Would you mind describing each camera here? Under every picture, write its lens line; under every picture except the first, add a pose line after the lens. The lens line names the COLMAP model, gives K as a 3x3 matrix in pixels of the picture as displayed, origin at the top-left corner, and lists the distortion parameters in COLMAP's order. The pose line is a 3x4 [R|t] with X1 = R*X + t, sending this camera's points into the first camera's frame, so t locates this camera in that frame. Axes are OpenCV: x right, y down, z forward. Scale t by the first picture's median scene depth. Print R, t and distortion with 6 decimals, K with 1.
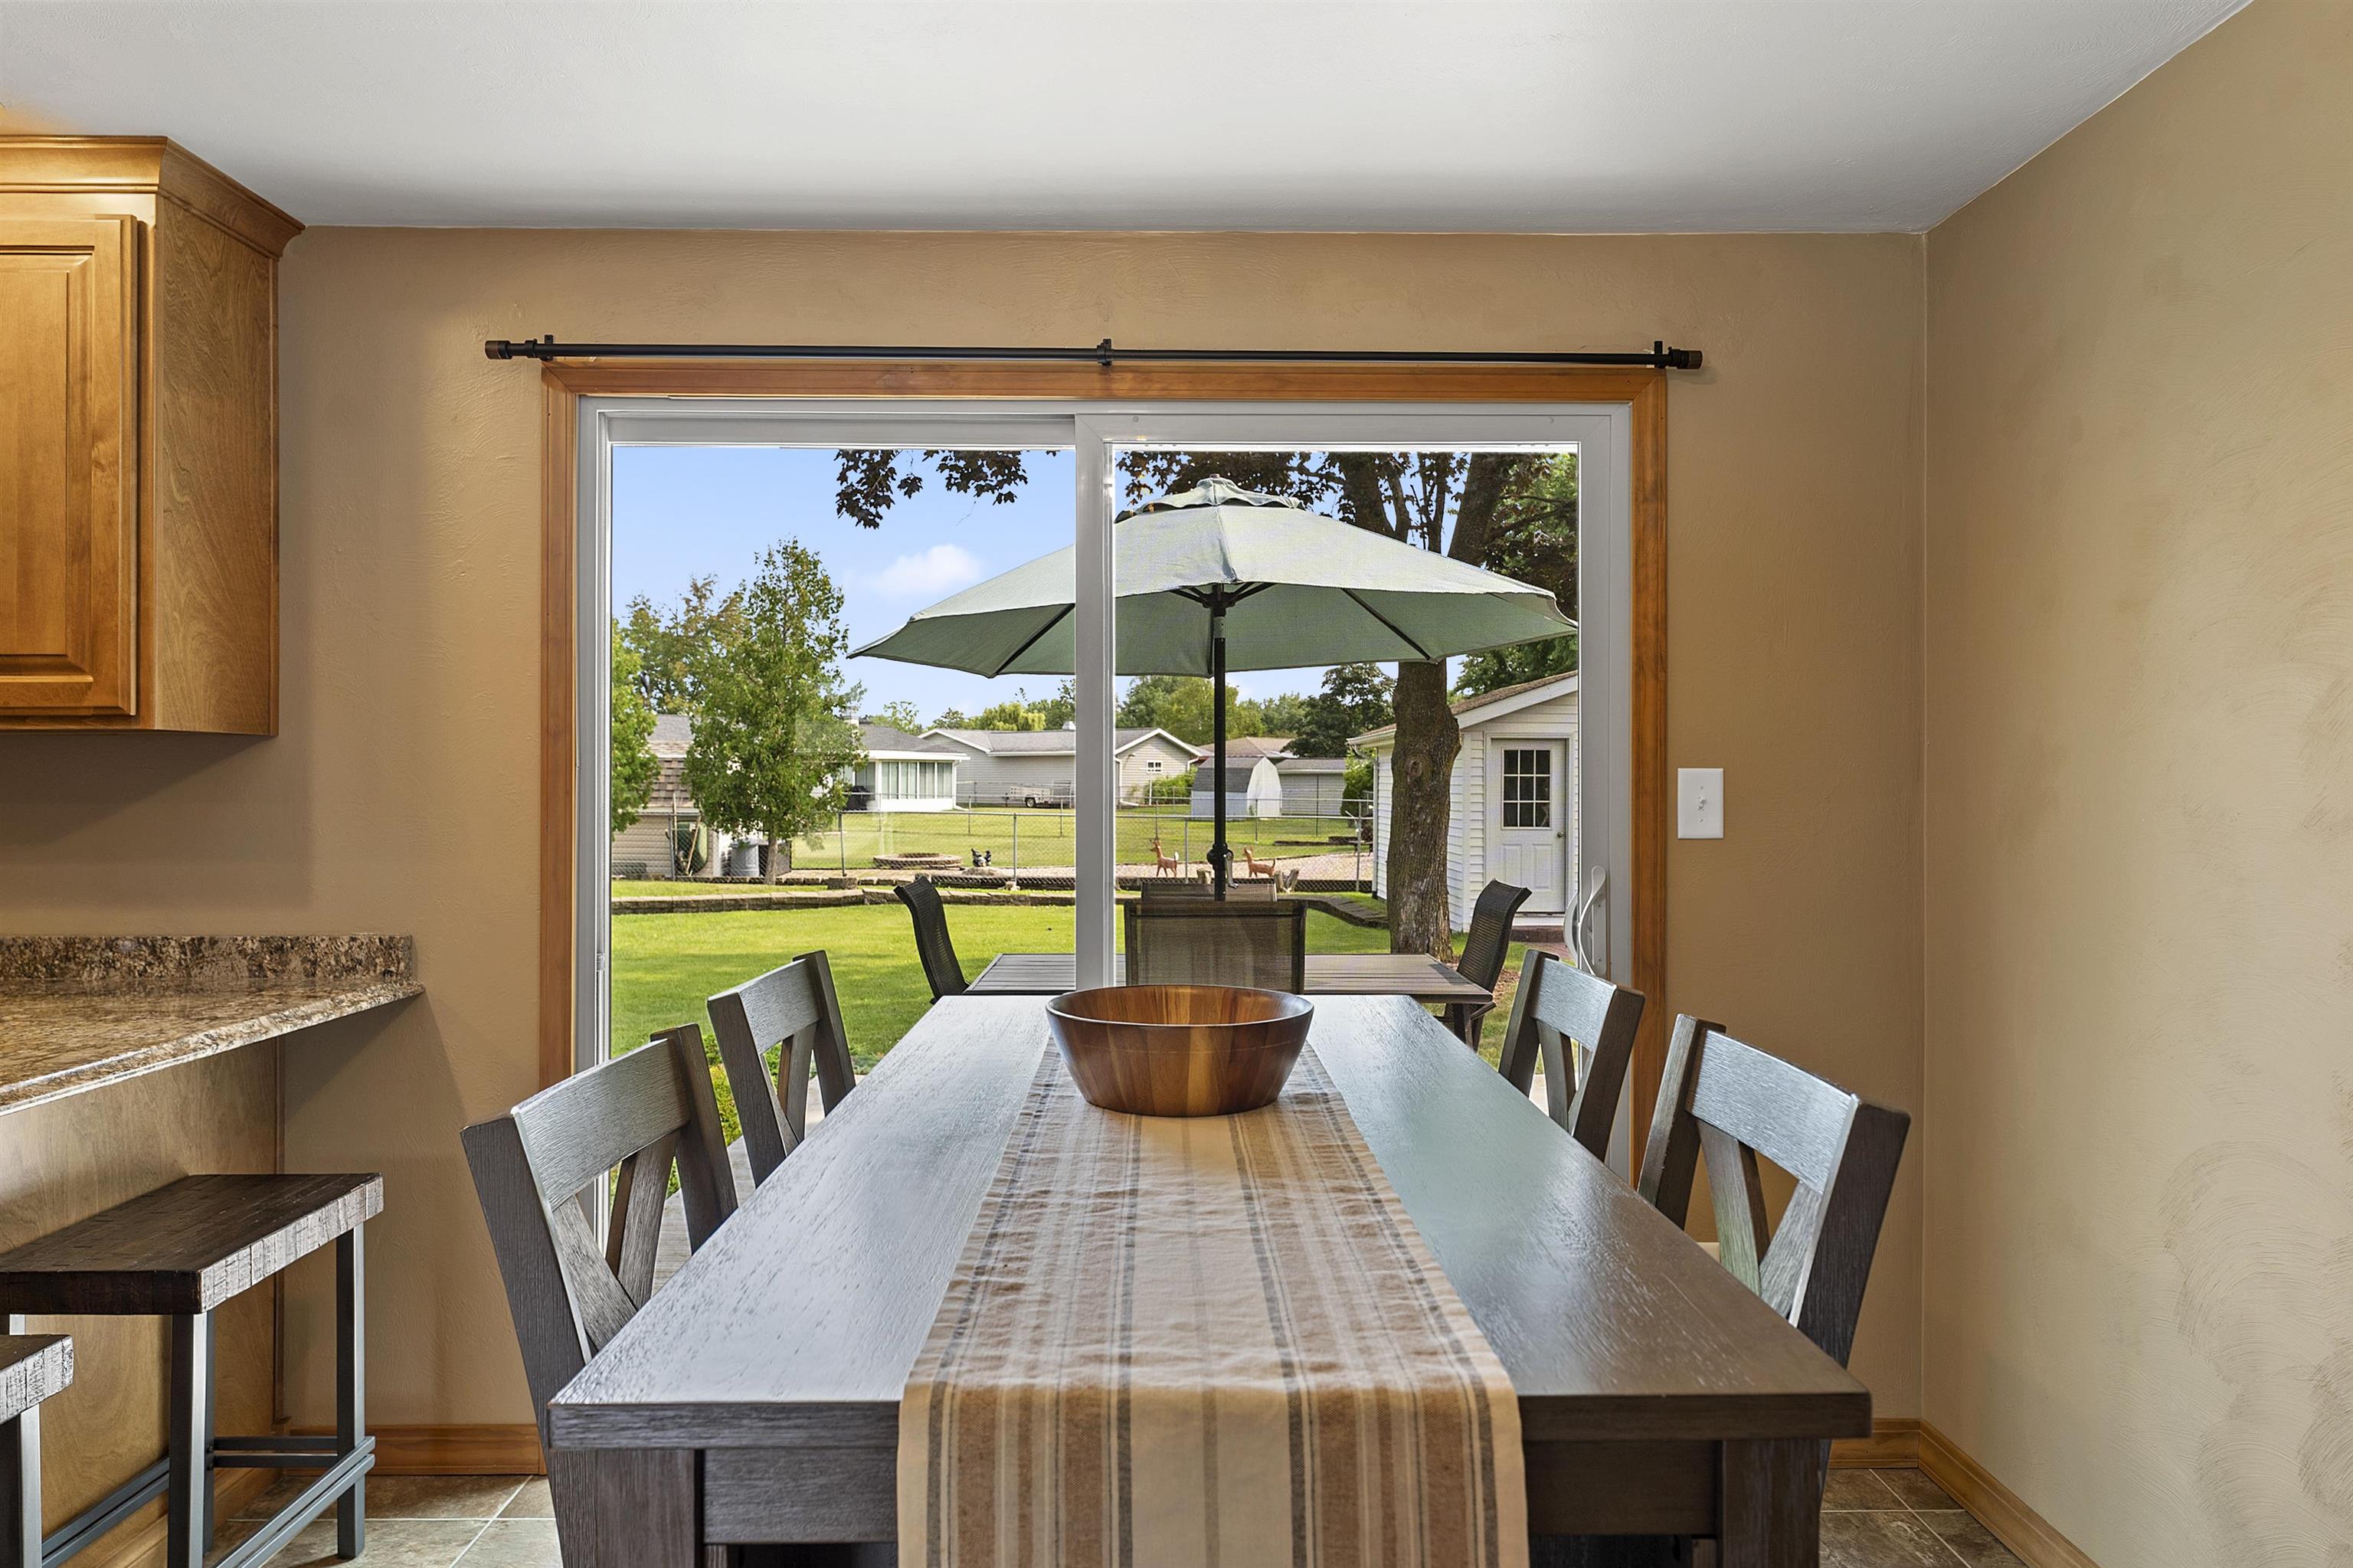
lens RADIAL K [[1425.6, 0, 1174.8], [0, 1425.6, 775.1], [0, 0, 1]] dist [0.001593, -0.001290]
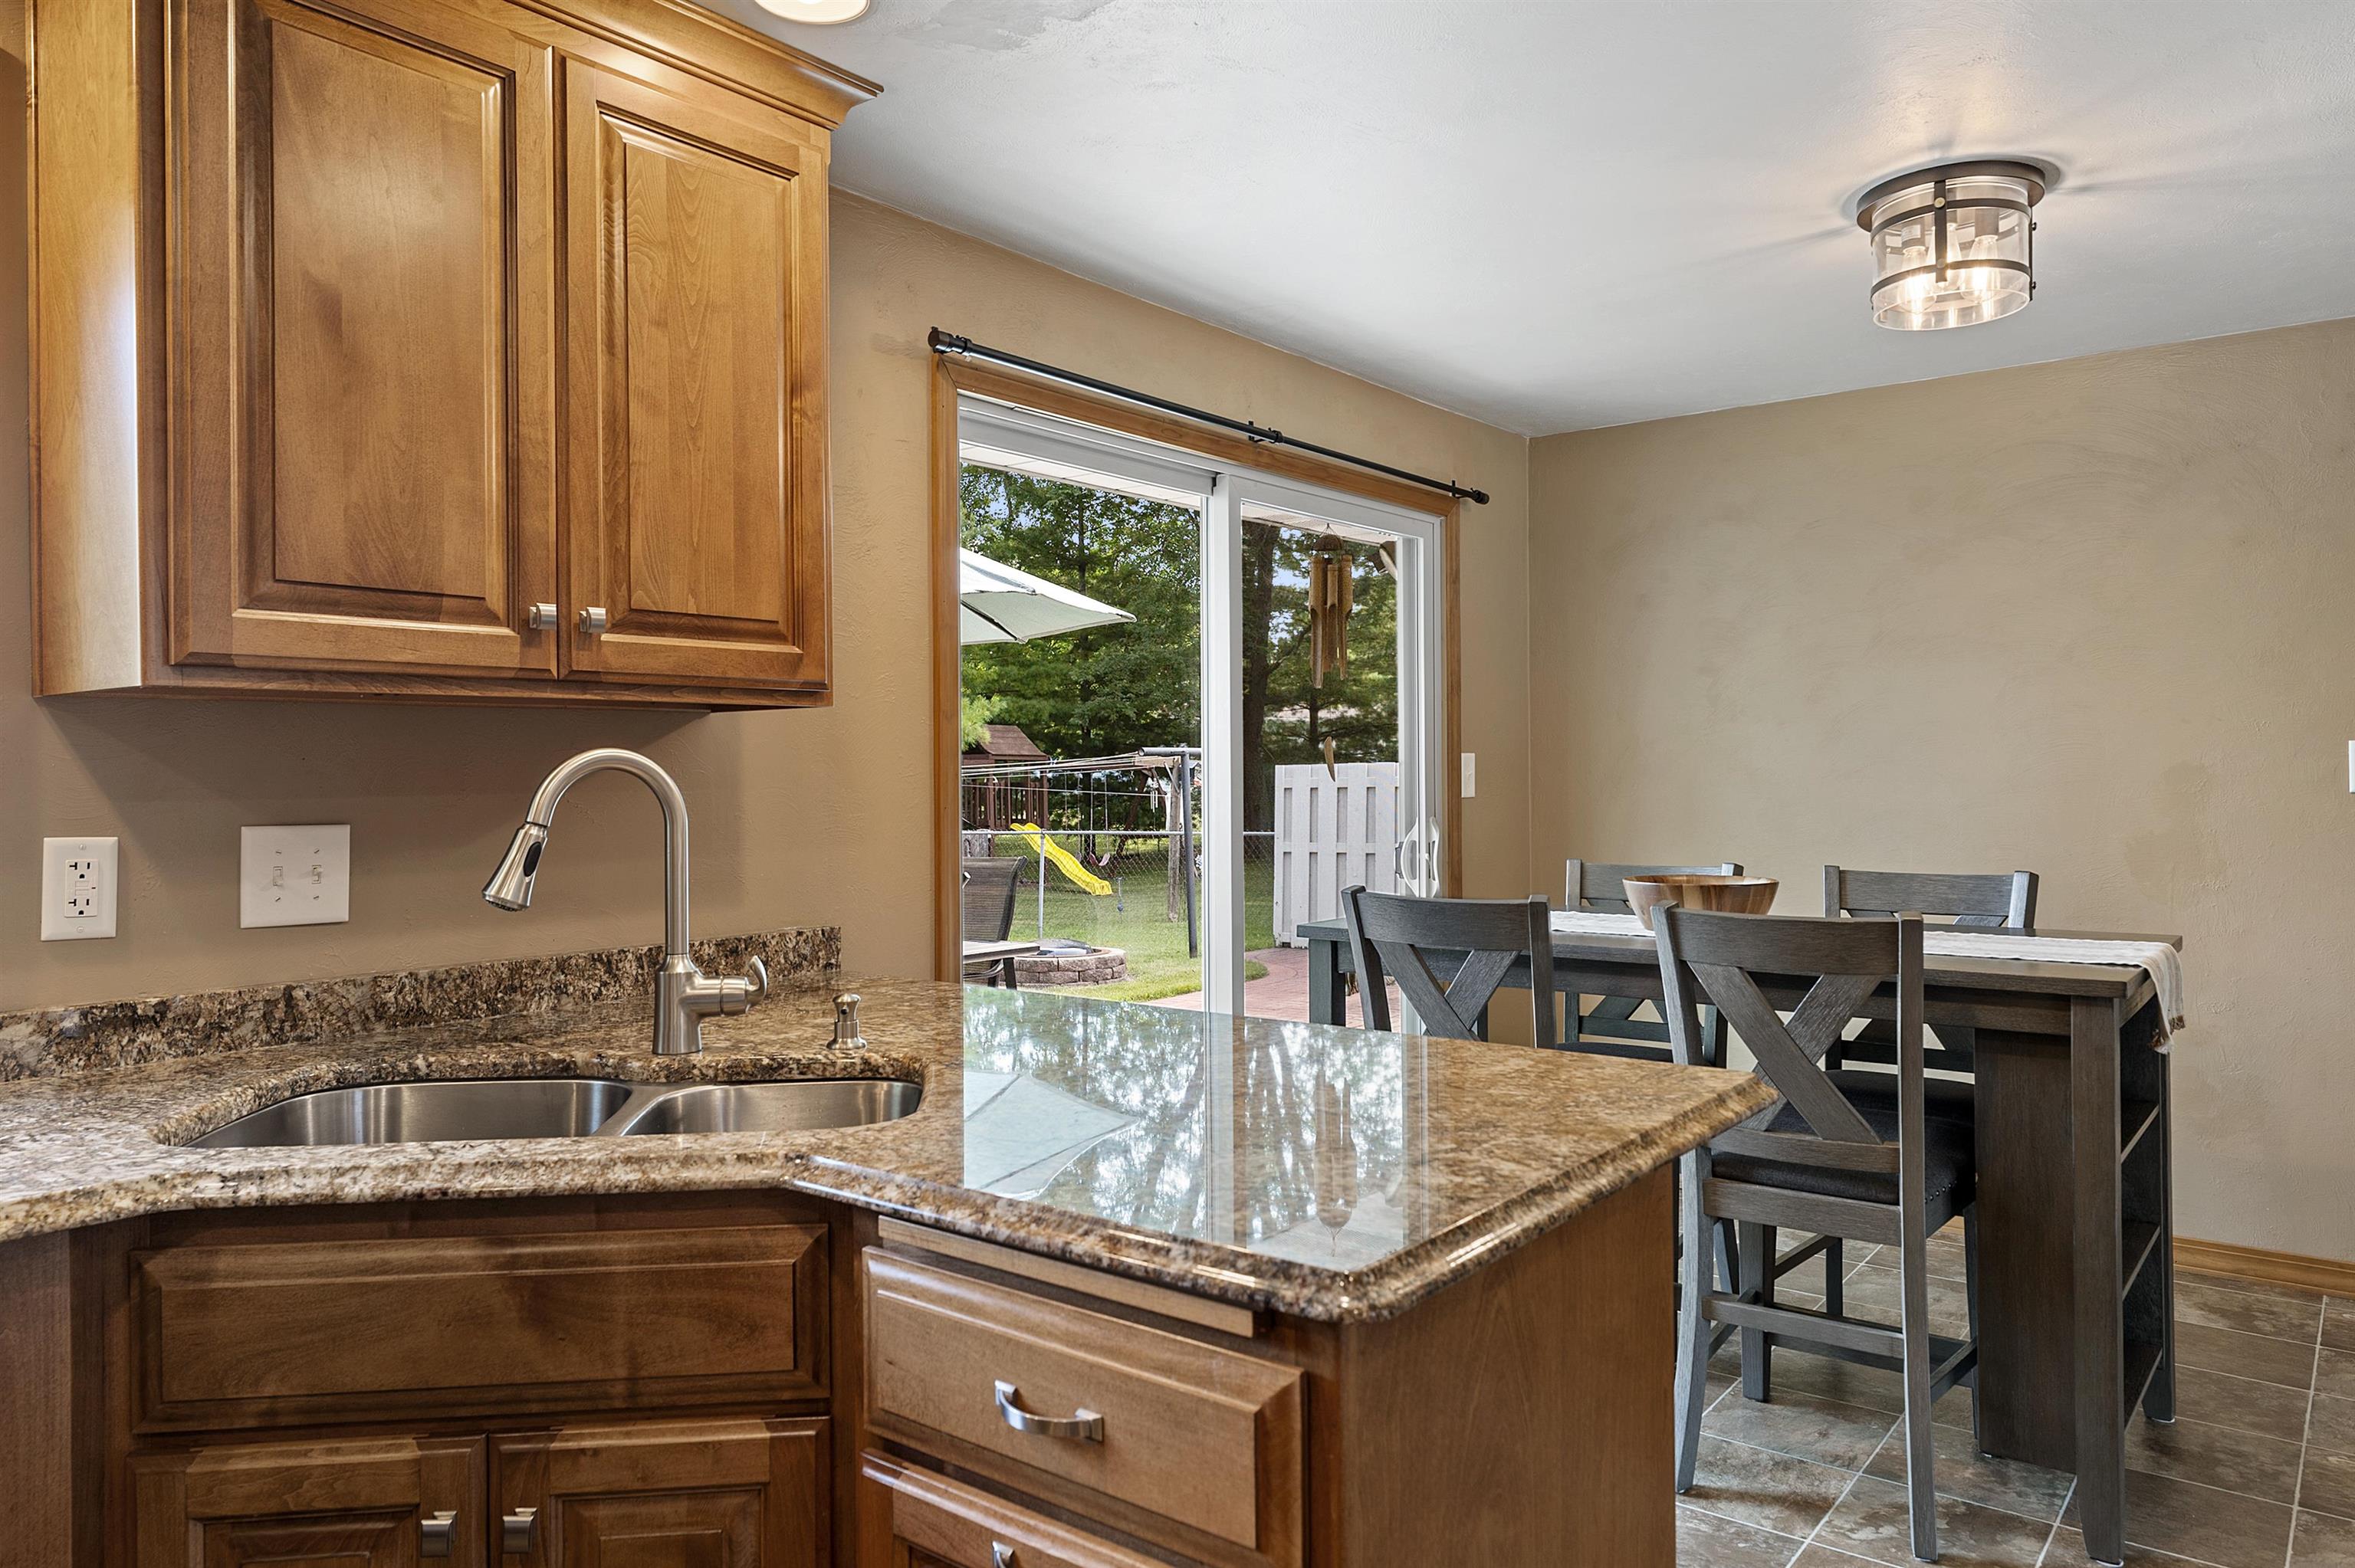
lens RADIAL K [[1557.2, 0, 1179.1], [0, 1557.2, 764.3], [0, 0, 1]] dist [0.003507, -0.000703]
pose [[0.627958, -0.003956, 0.778237, -1.222173], [0.007187, 0.999974, -0.000716, 0.007069], [-0.778214, 0.006043, 0.627970, 0.167843]]
